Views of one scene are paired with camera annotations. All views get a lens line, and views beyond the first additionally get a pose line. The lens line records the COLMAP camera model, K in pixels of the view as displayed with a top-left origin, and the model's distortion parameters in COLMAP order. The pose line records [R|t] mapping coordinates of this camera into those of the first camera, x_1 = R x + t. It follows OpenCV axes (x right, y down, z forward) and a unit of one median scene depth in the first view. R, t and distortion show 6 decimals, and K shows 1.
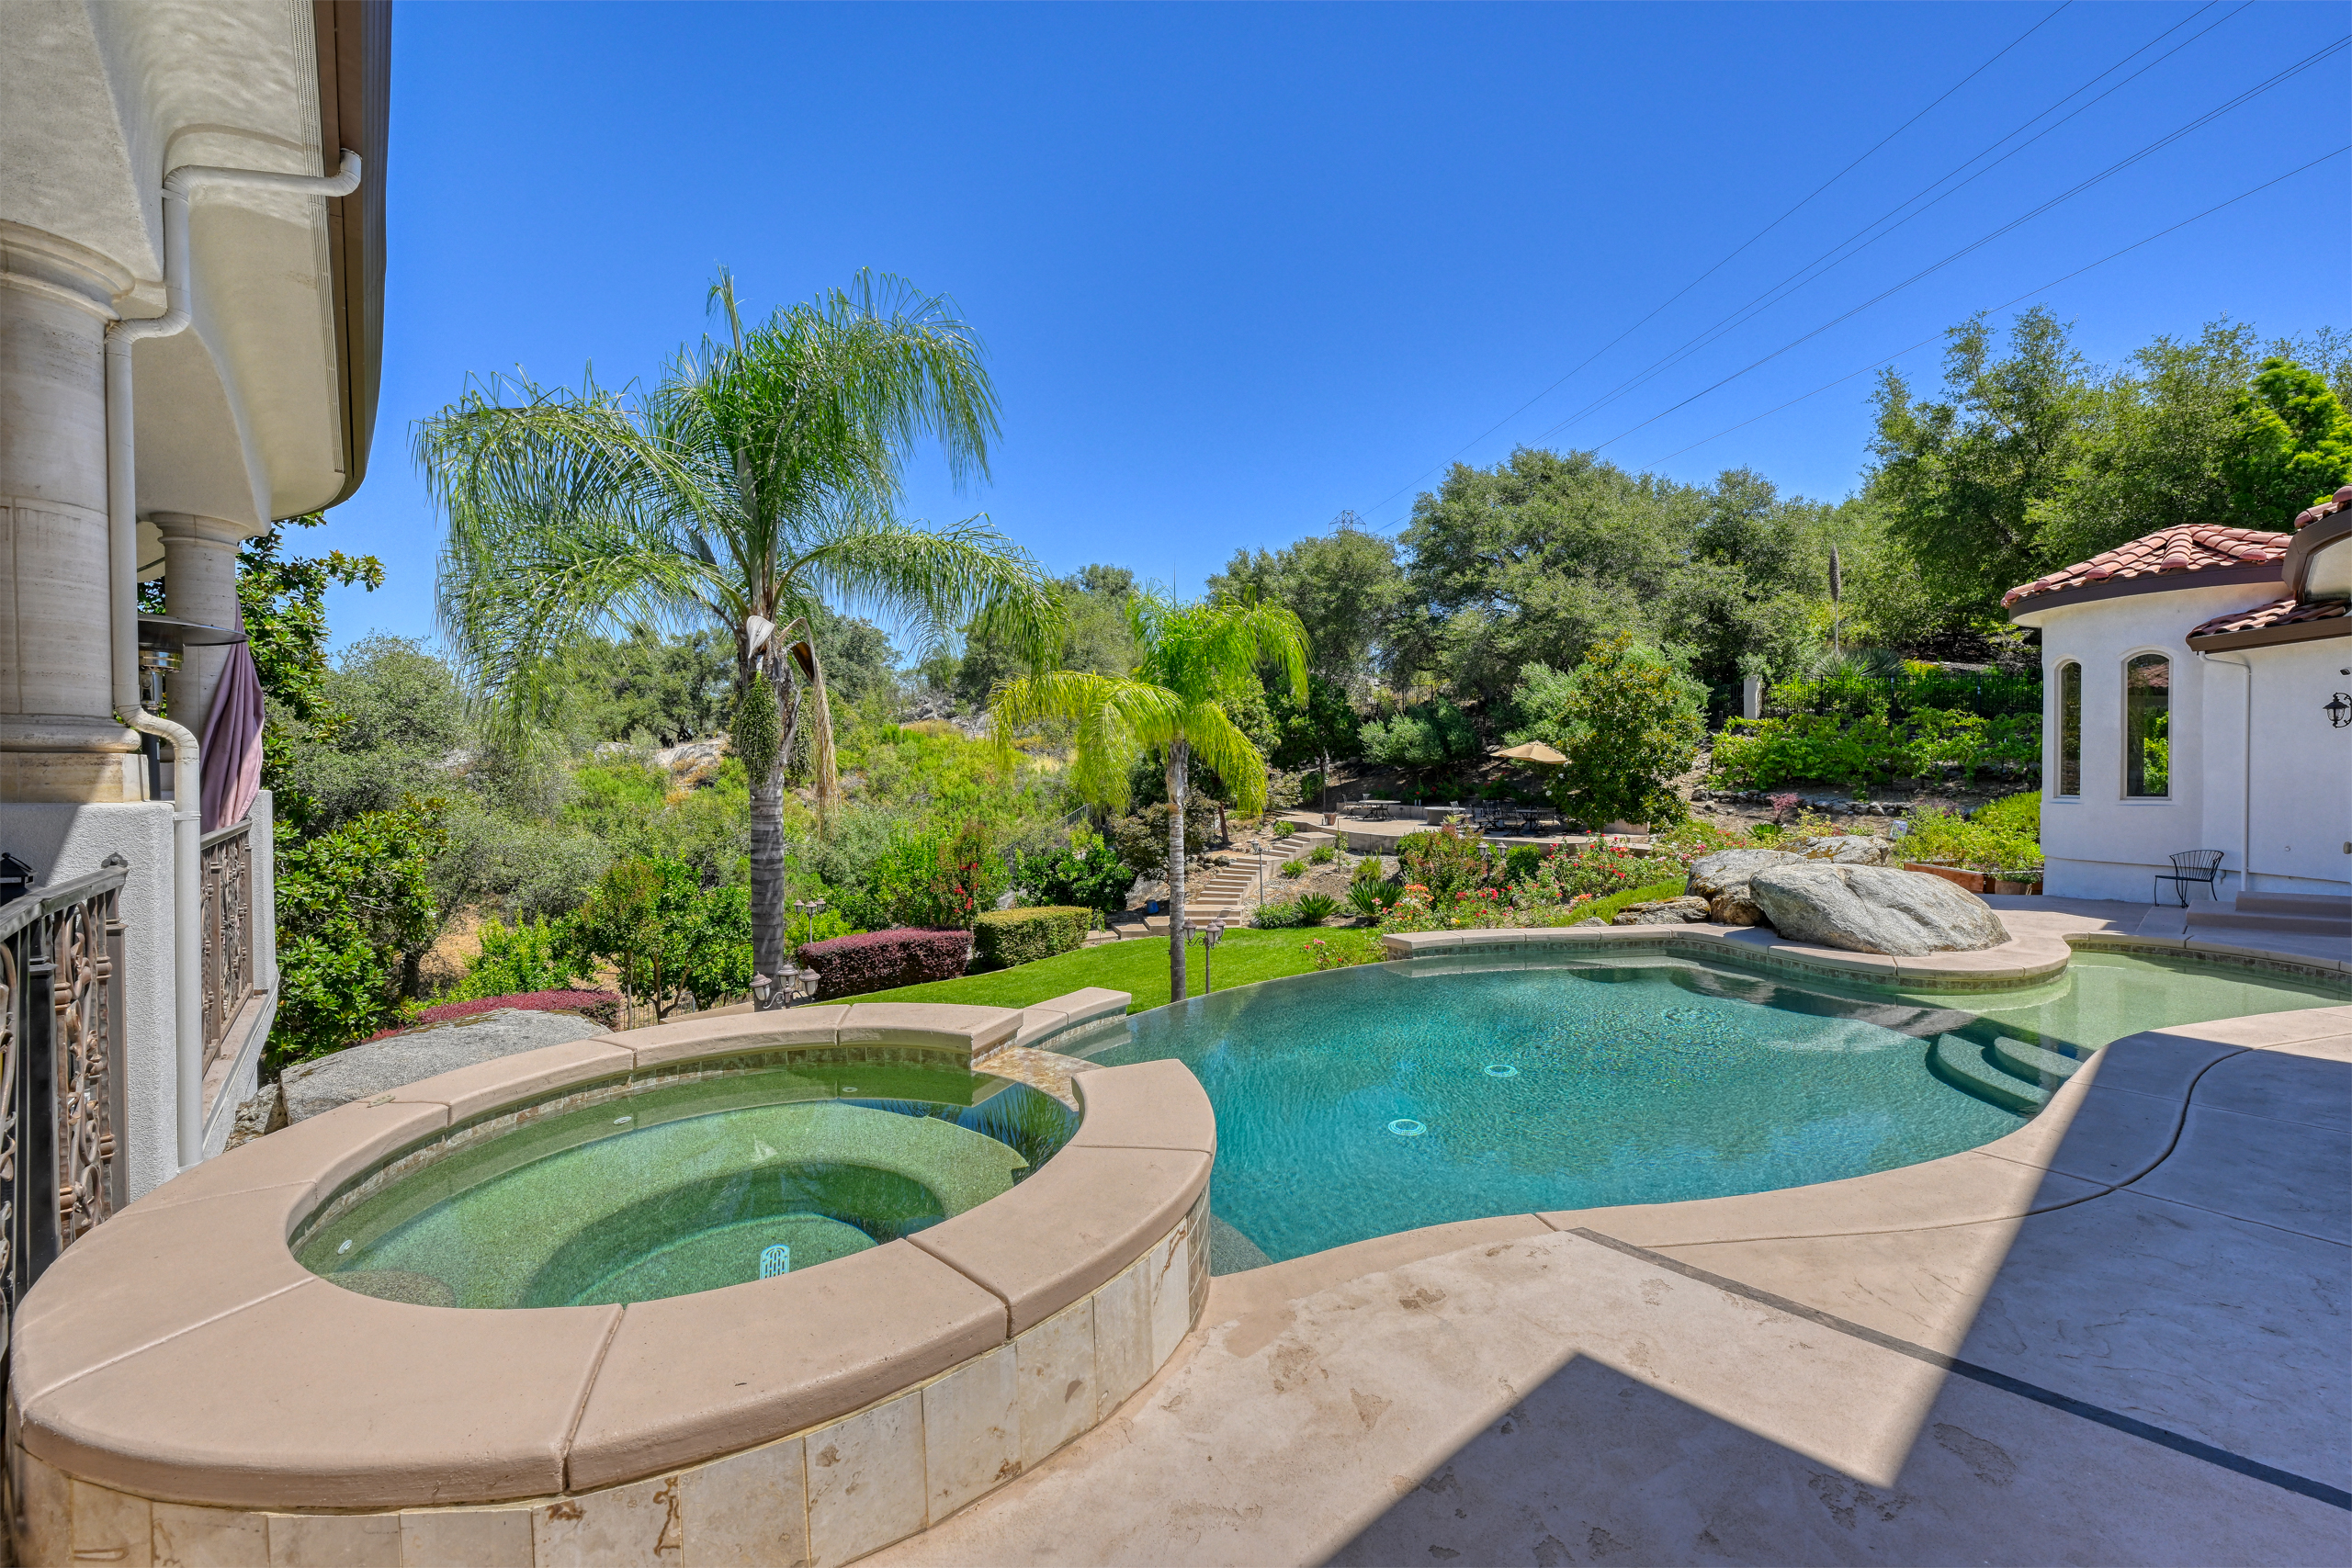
lens RADIAL K [[927.4, 0, 1184.2], [0, 927.4, 788.6], [0, 0, 1]] dist [-0.001391, 0.000196]
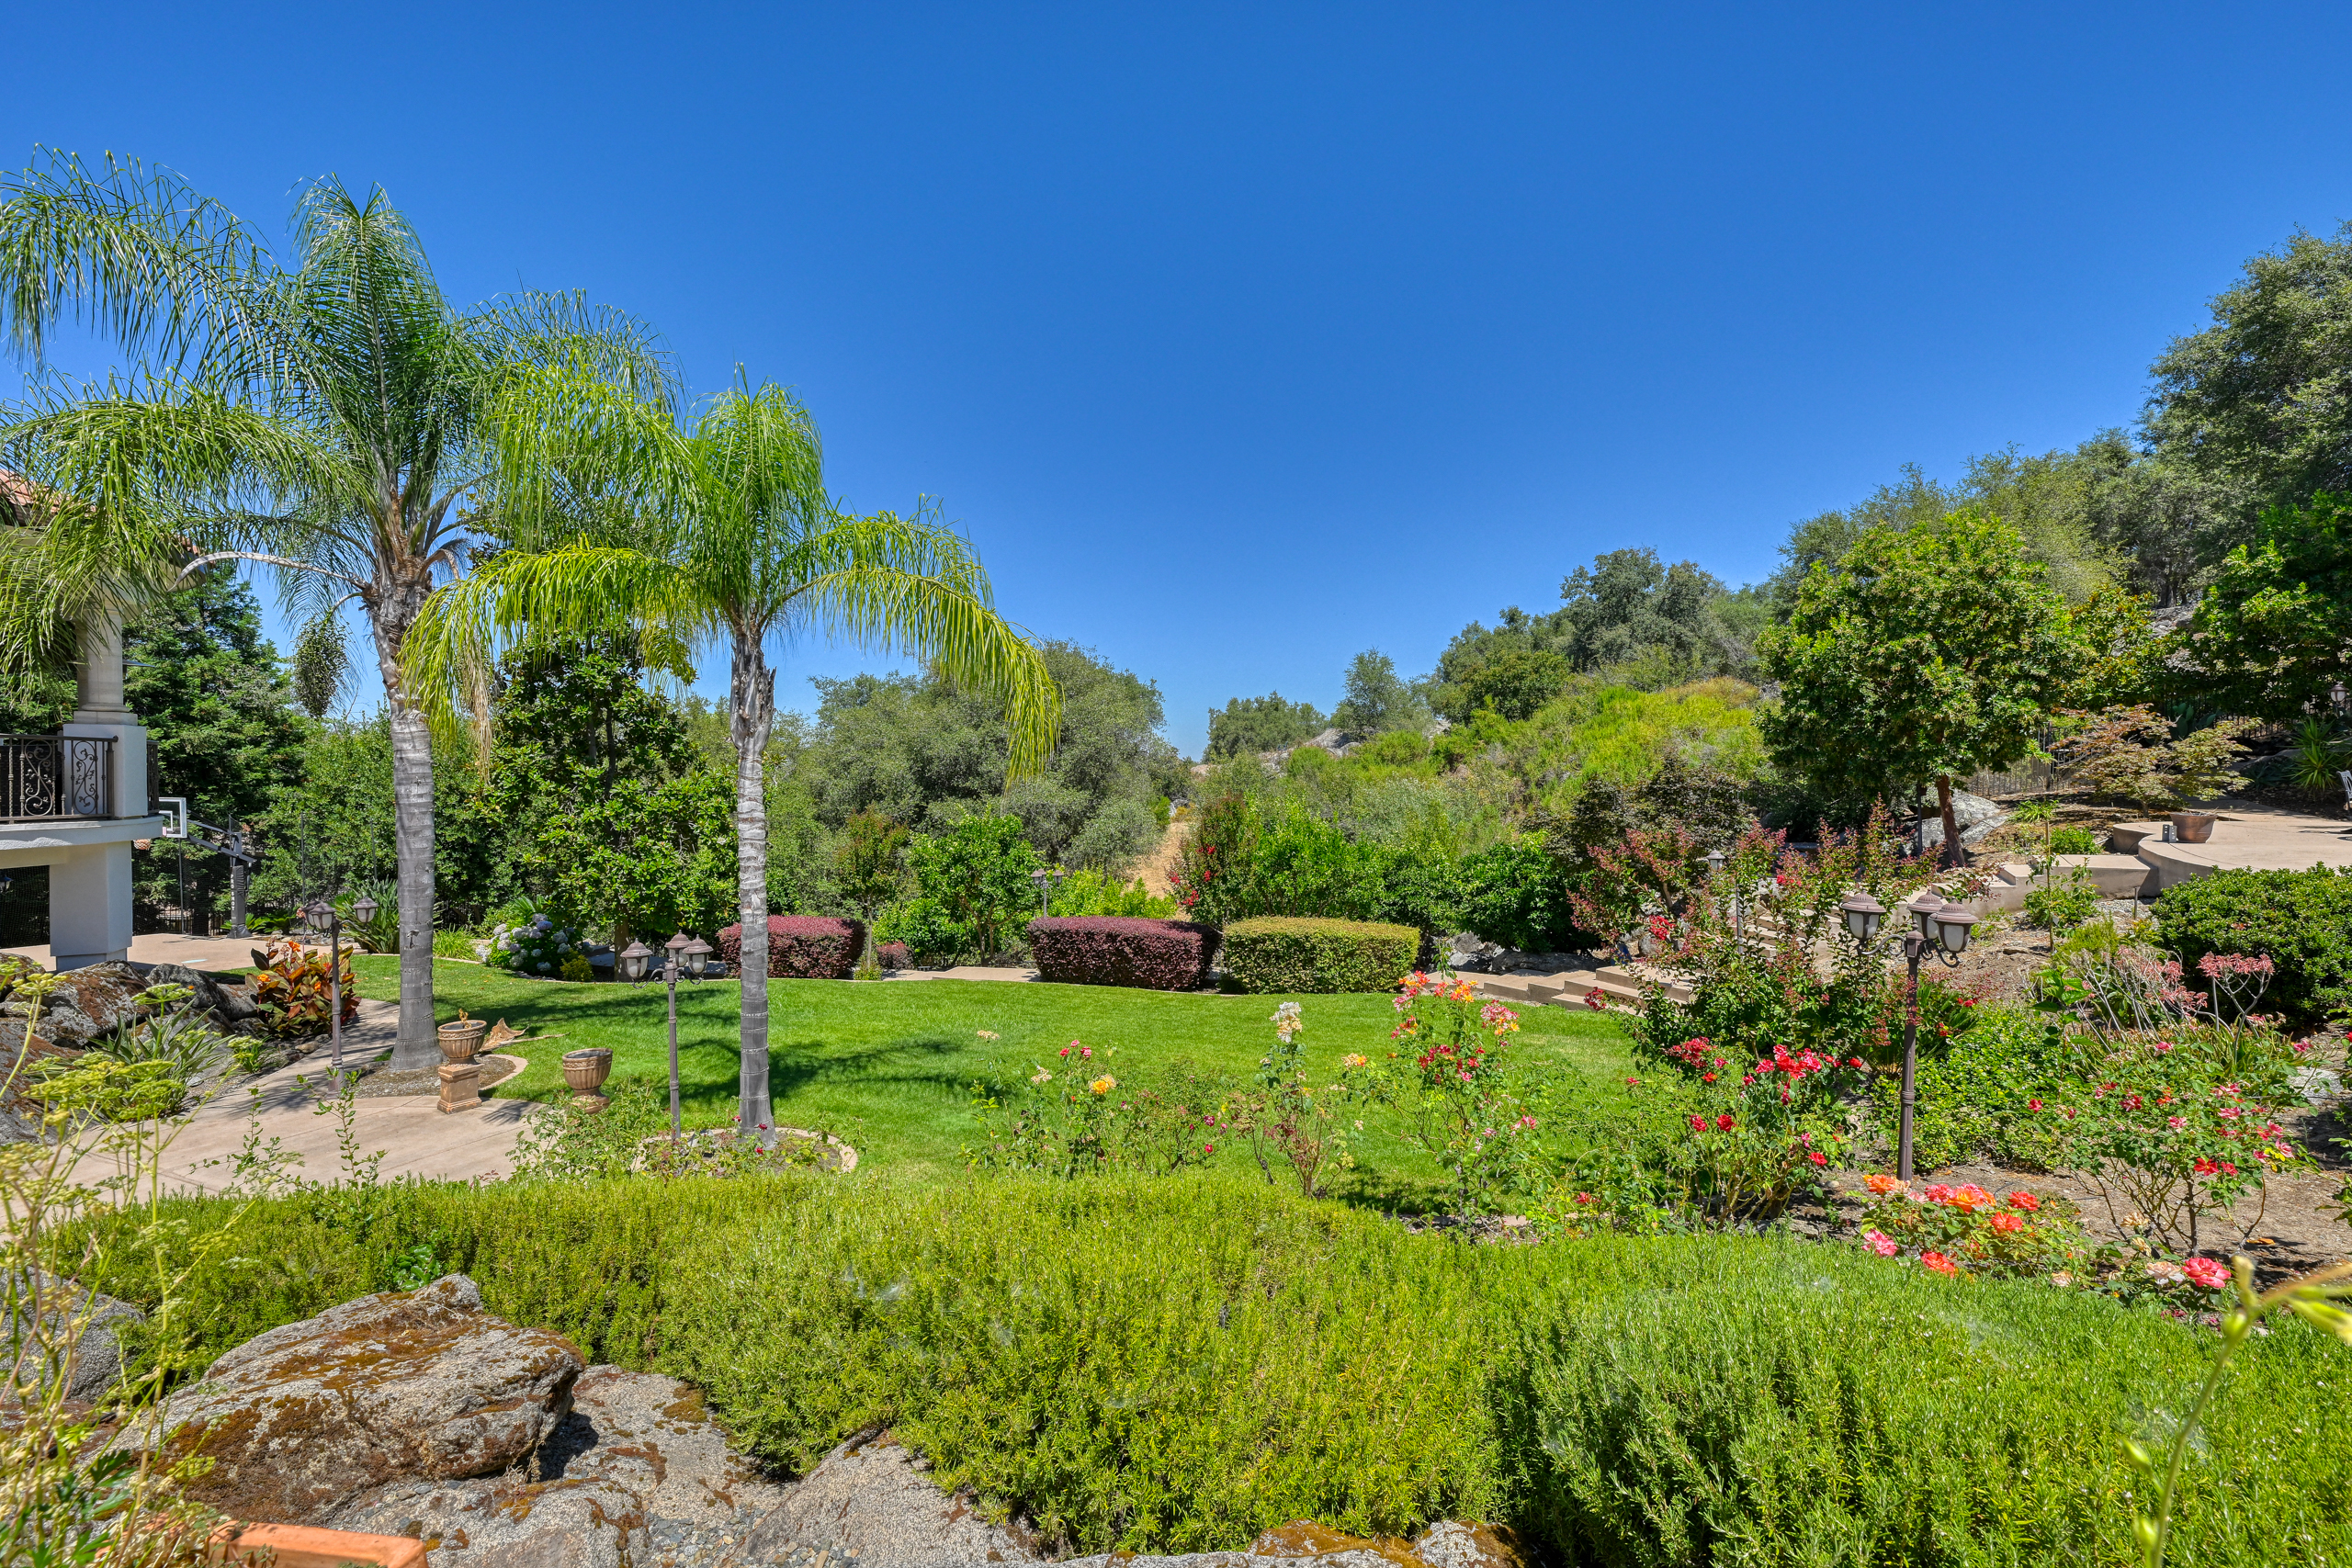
lens RADIAL K [[927.4, 0, 1184.2], [0, 927.4, 788.6], [0, 0, 1]] dist [-0.001391, 0.000196]
pose [[0.498195, 0.020569, -0.866821, 0.328548], [-0.012113, 0.999786, 0.016763, 0.016293], [0.866980, 0.002149, 0.498338, 0.473496]]
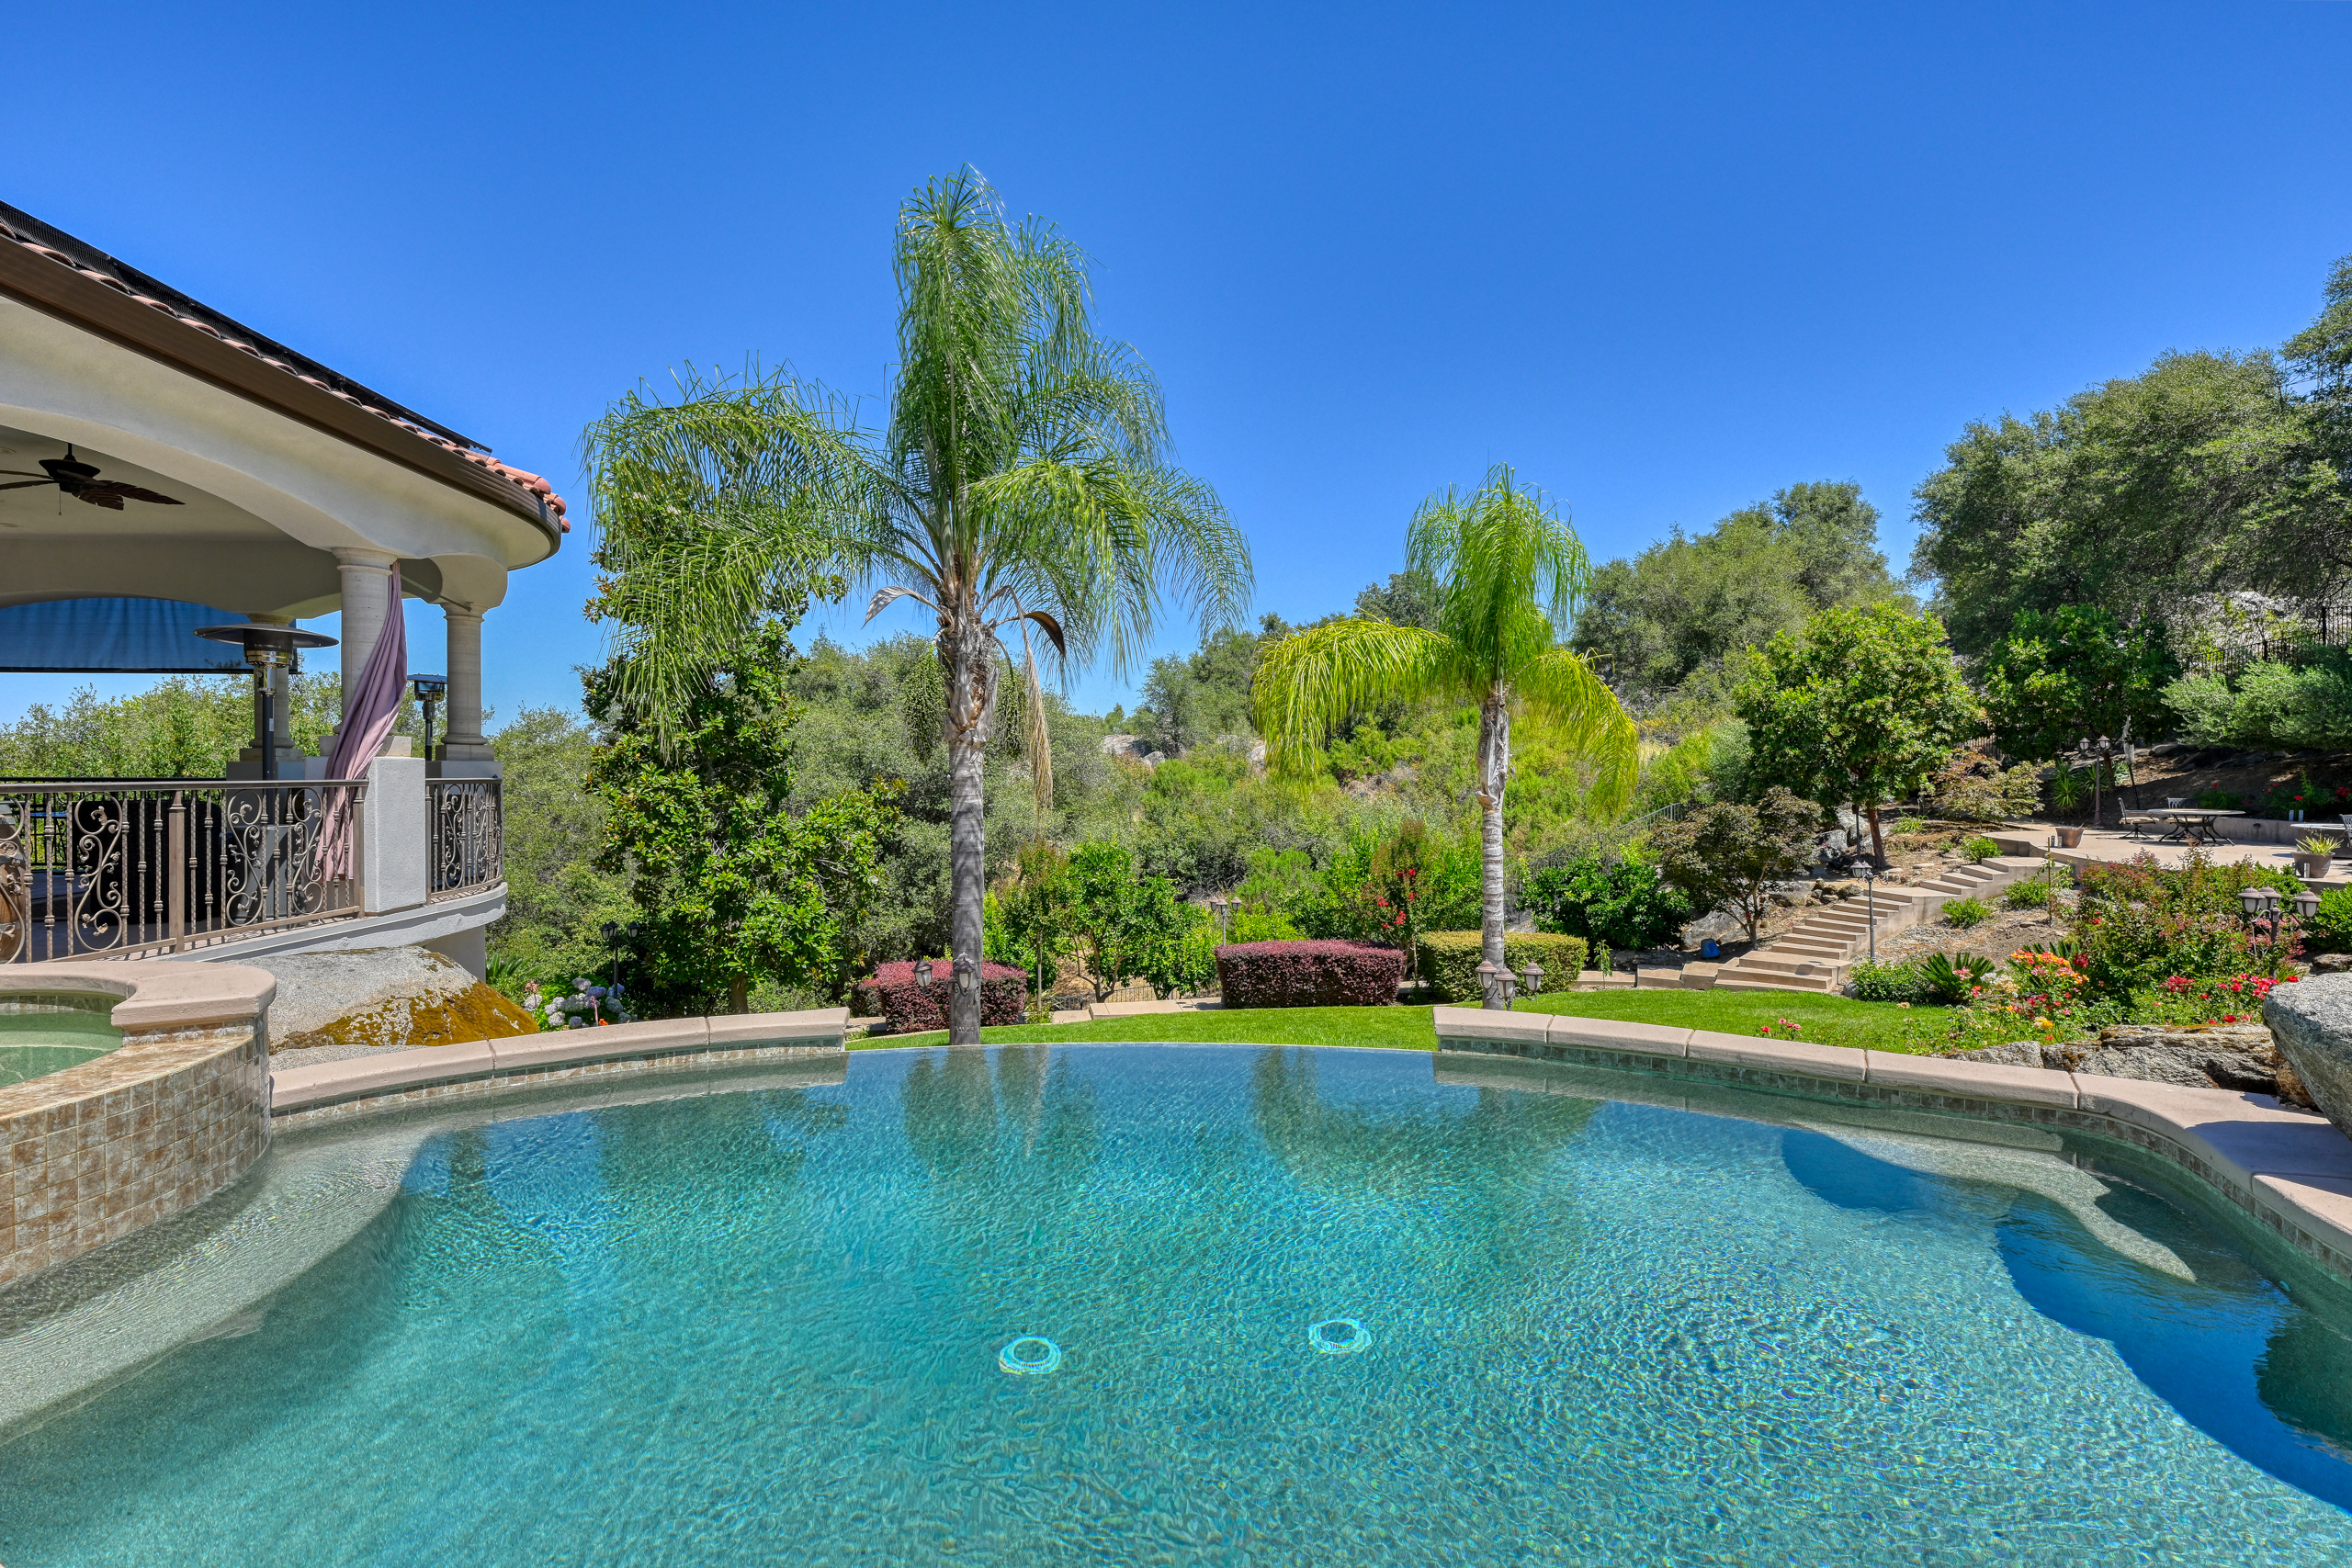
lens RADIAL K [[1064.1, 0, 1186.7], [0, 1064.1, 781.1], [0, 0, 1]] dist [0.000772, -0.000275]
pose [[0.783036, 0.010233, -0.621892, 0.158083], [-0.013122, 0.999914, -0.000068, 0.004135], [0.621838, 0.008214, 0.783103, 0.108893]]
